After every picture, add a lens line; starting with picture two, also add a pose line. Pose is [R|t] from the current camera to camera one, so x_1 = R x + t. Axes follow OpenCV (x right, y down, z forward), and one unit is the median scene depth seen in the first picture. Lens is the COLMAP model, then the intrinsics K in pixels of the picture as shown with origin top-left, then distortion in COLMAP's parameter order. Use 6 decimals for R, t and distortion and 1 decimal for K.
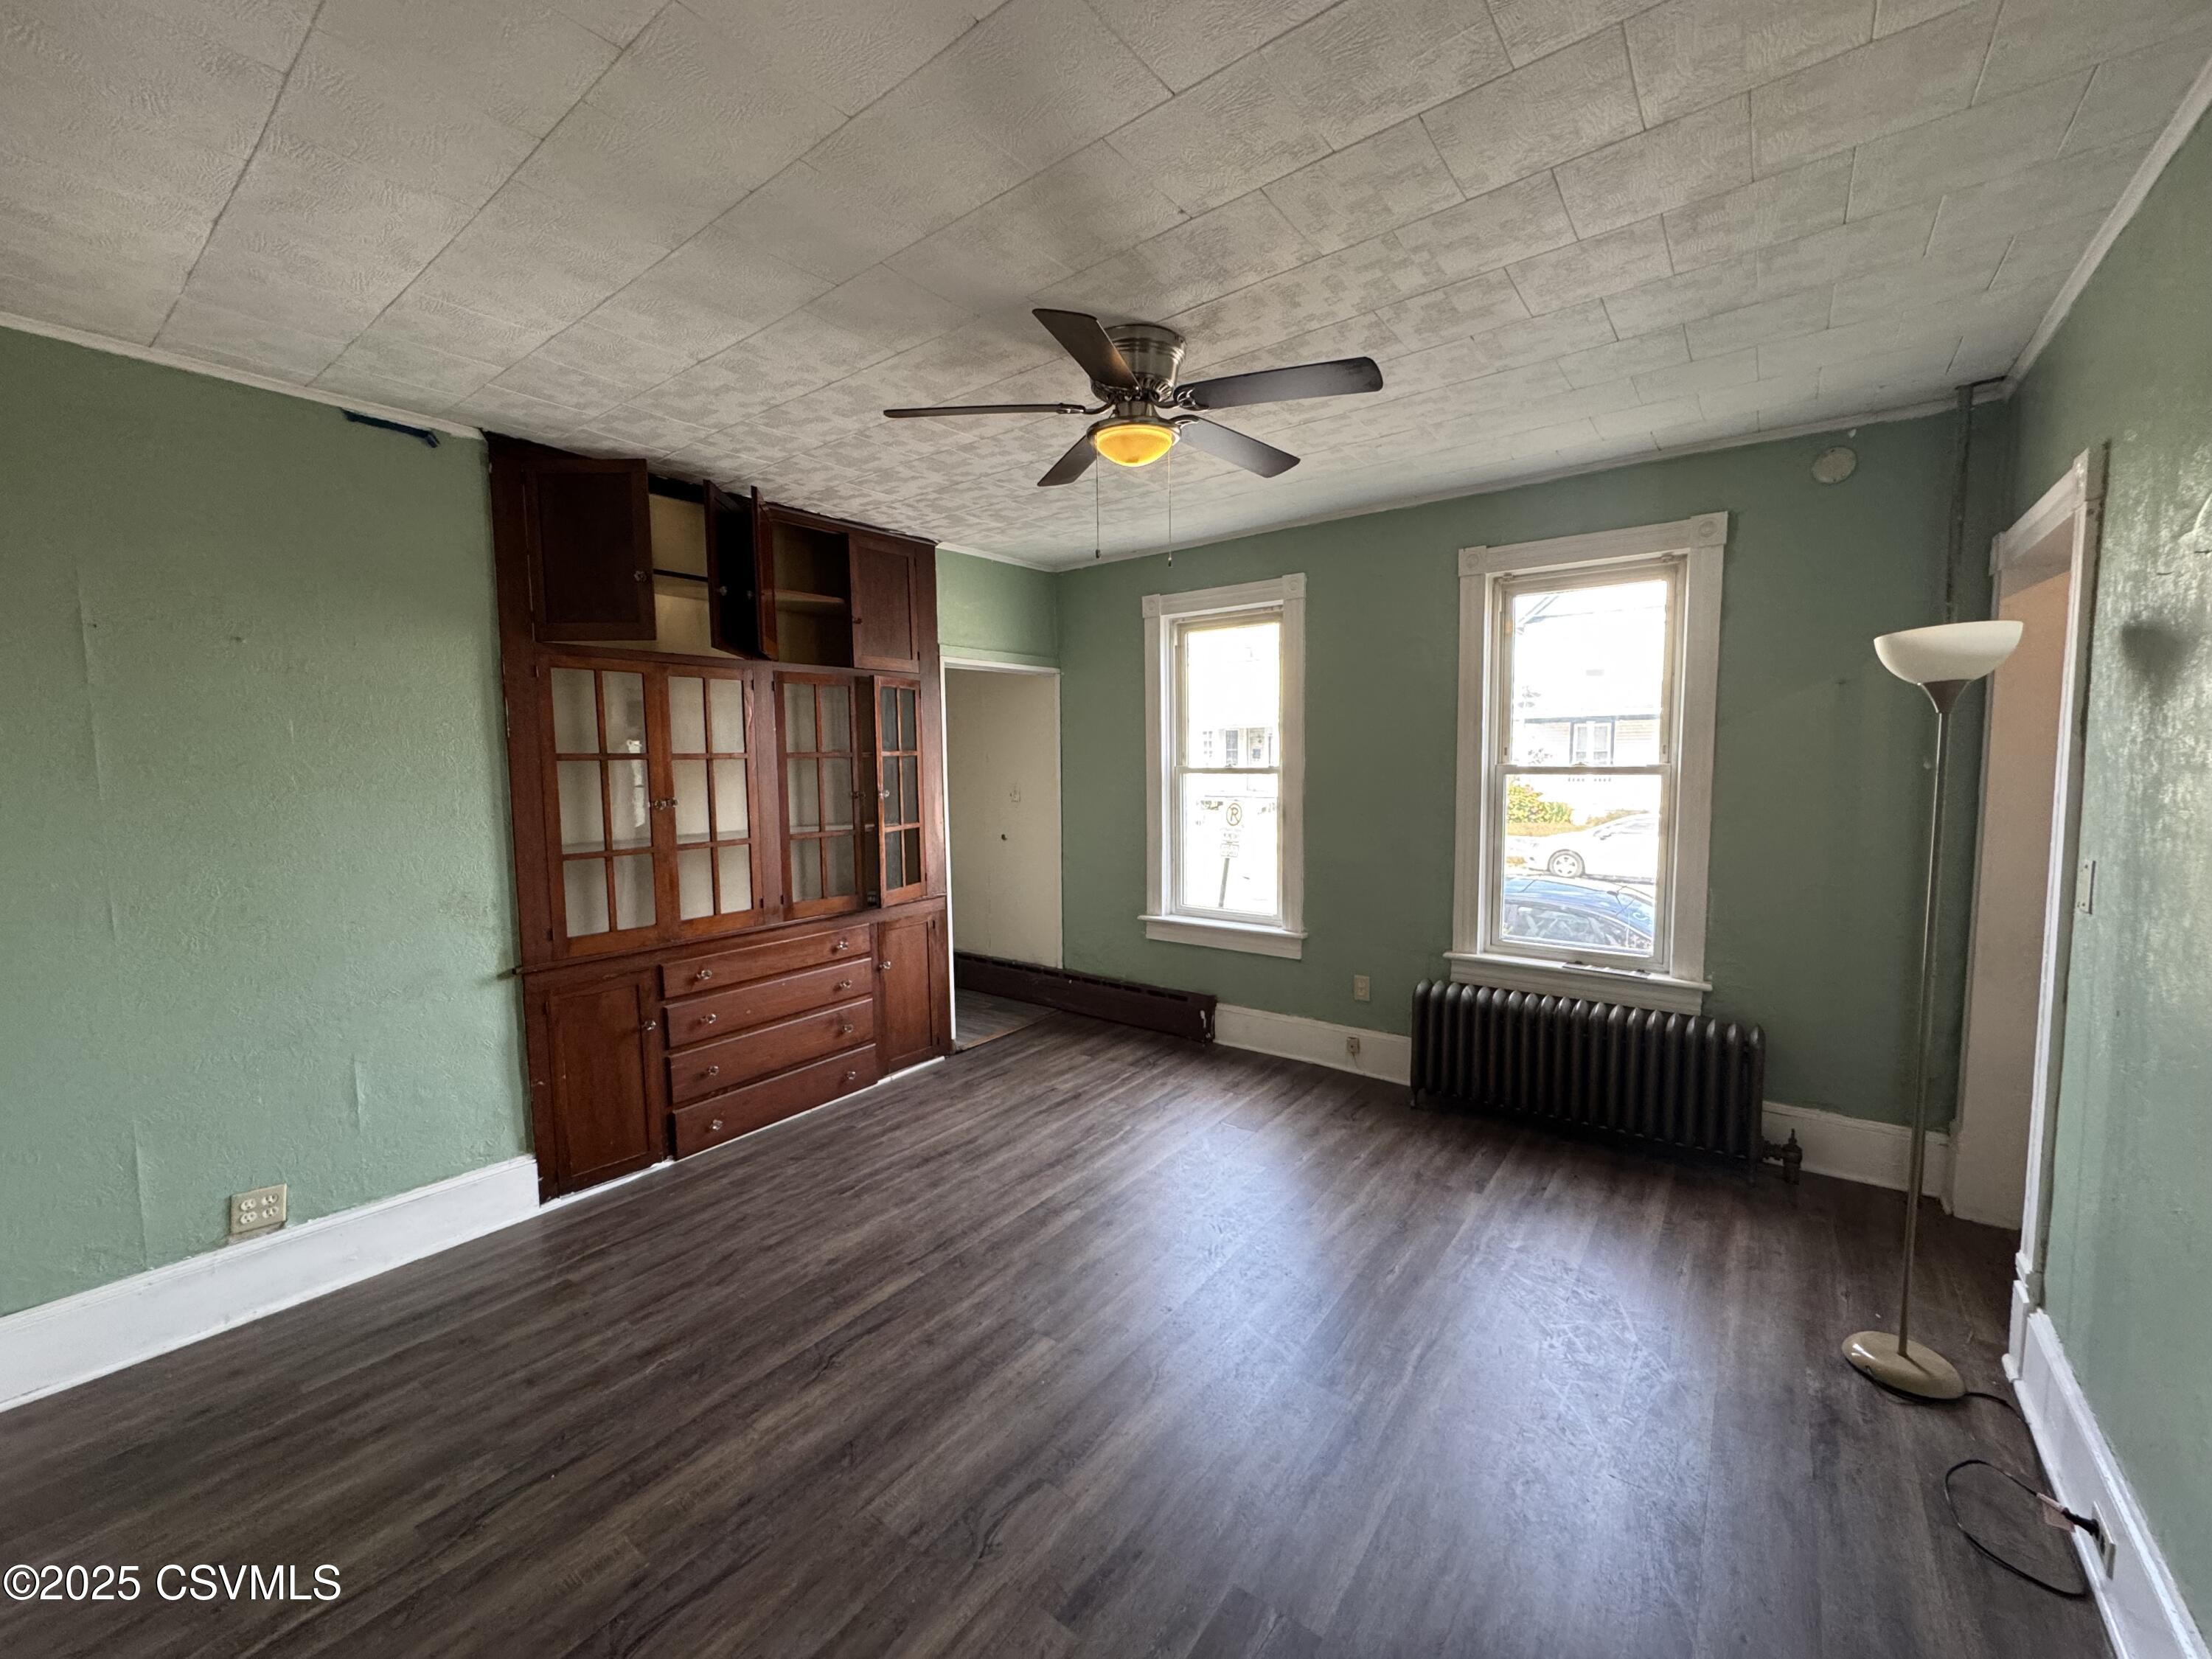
lens RADIAL K [[873.9, 0, 1106.0], [0, 873.9, 829.5], [0, 0, 1]] dist [0.000326, 0.000140]
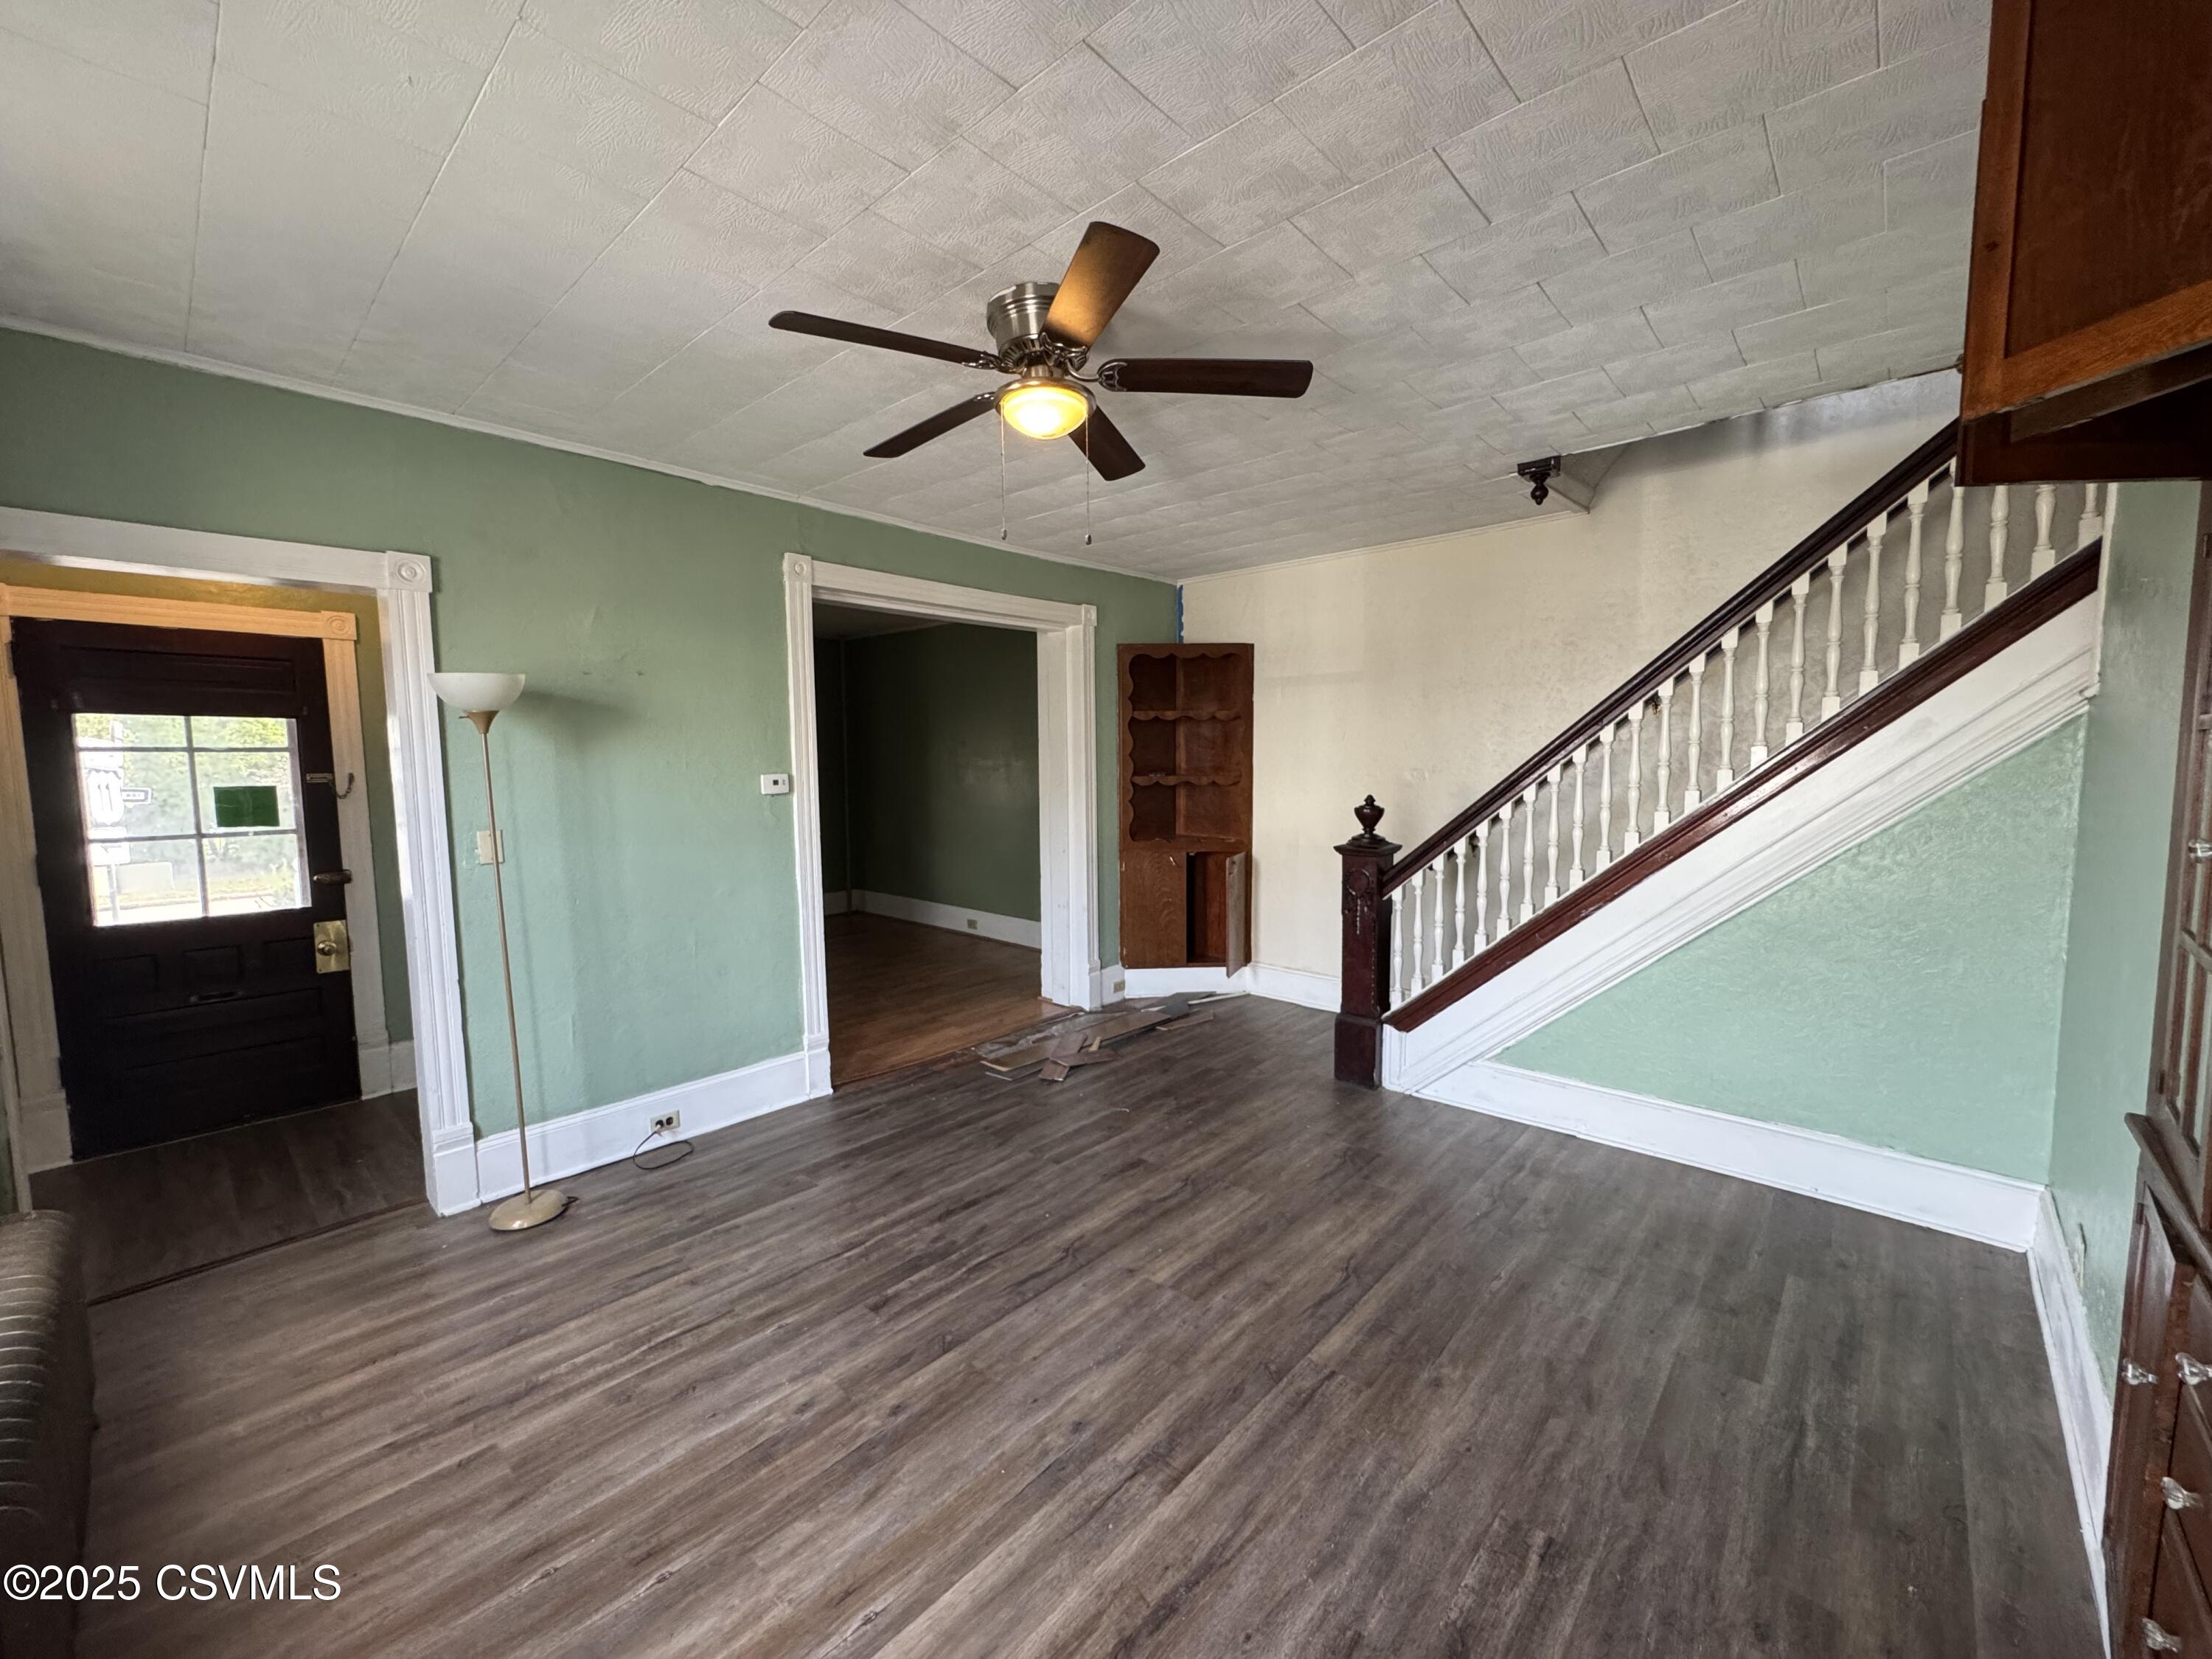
lens RADIAL K [[873.9, 0, 1106.0], [0, 873.9, 829.5], [0, 0, 1]] dist [0.000326, 0.000140]
pose [[-0.995348, 0.018026, 0.094645, -0.108282], [0.033048, 0.986622, 0.159640, -0.146409], [-0.090501, 0.162025, -0.982628, 1.866490]]
